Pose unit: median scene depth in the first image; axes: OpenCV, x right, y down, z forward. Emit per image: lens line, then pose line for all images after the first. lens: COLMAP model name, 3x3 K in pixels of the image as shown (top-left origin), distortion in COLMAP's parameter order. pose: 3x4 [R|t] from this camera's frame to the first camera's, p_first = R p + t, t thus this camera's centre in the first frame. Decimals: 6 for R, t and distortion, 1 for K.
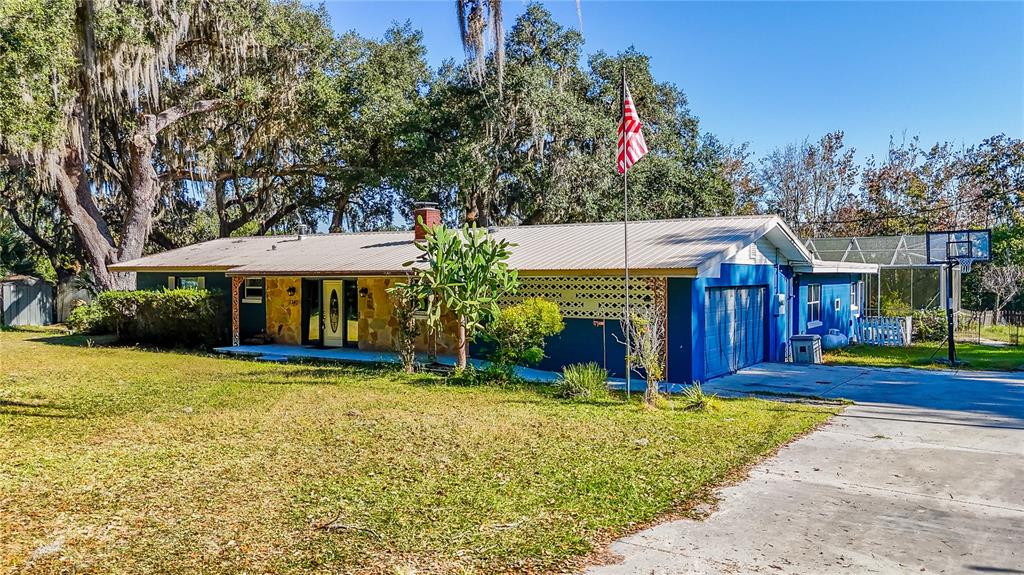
lens RADIAL K [[757.2, 0, 516.0], [0, 757.2, 284.9], [0, 0, 1]] dist [0.070091, -0.068371]
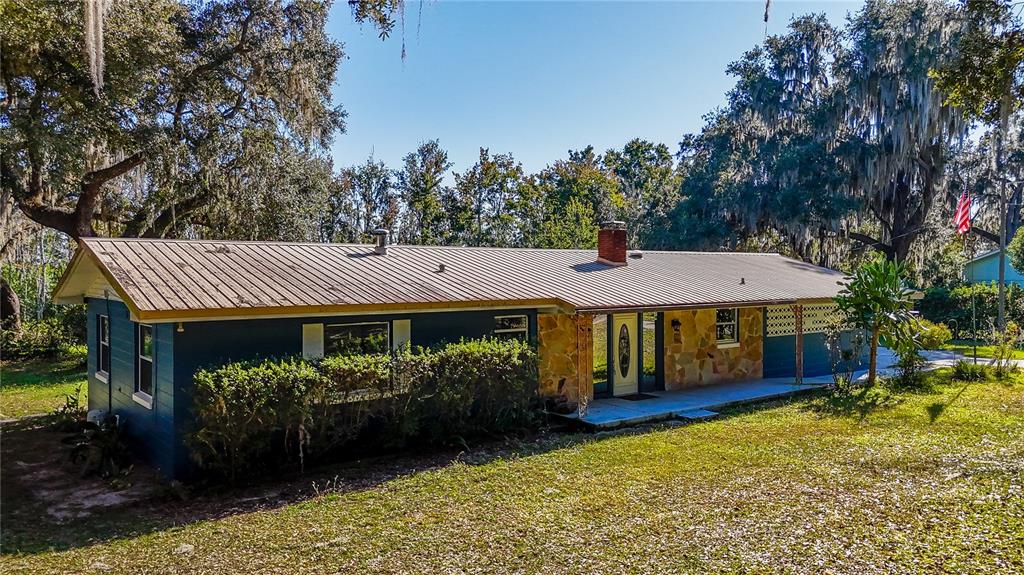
lens RADIAL K [[757.2, 0, 516.0], [0, 757.2, 284.9], [0, 0, 1]] dist [0.070091, -0.068371]
pose [[0.319599, -0.014061, 0.947449, -1.036537], [0.016661, 0.999819, 0.009219, -0.045478], [-0.947407, 0.012839, 0.319775, 0.844561]]
